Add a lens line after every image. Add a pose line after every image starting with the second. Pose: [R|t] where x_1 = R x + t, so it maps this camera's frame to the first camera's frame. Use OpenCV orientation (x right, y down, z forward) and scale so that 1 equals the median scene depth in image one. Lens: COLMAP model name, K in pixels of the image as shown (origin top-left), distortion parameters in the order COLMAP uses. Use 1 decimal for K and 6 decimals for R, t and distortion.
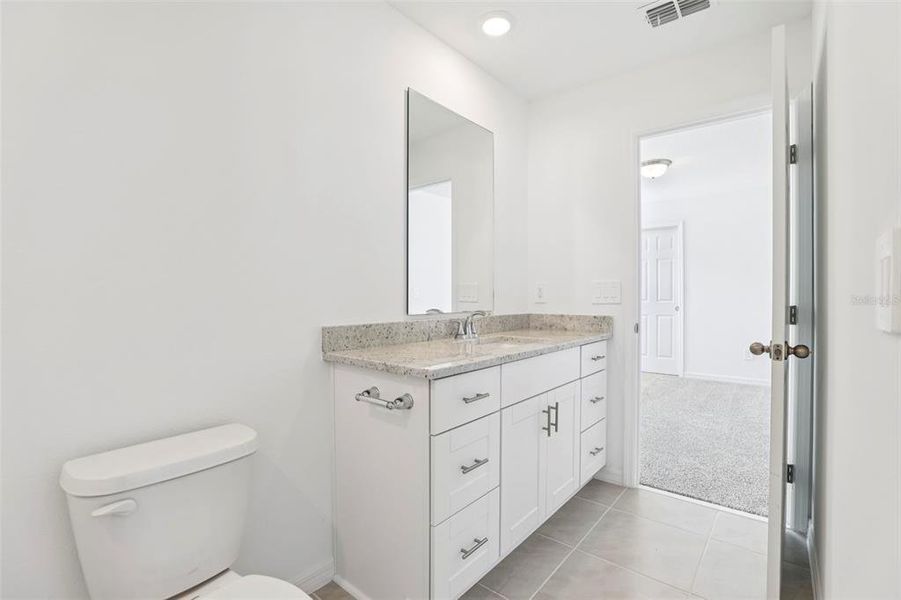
lens RADIAL K [[418.8, 0, 449.8], [0, 418.8, 296.6], [0, 0, 1]] dist [-0.001790, -0.000121]
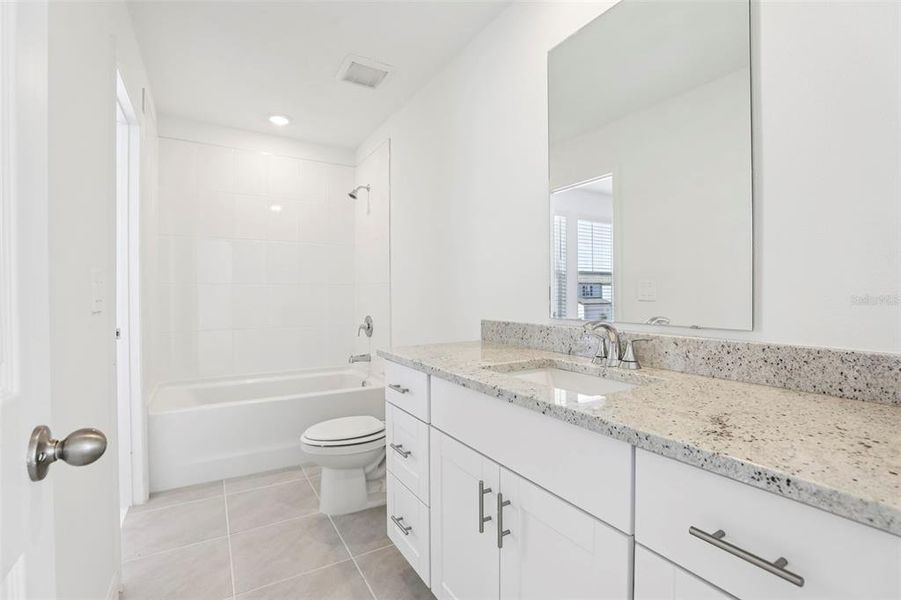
lens RADIAL K [[418.8, 0, 449.8], [0, 418.8, 297.3], [0, 0, 1]] dist [-0.001790, -0.000121]
pose [[-0.332951, 0.005772, -0.942927, 0.823693], [-0.001644, 0.999976, 0.006702, -0.003244], [0.942943, 0.003781, -0.332933, 1.168736]]
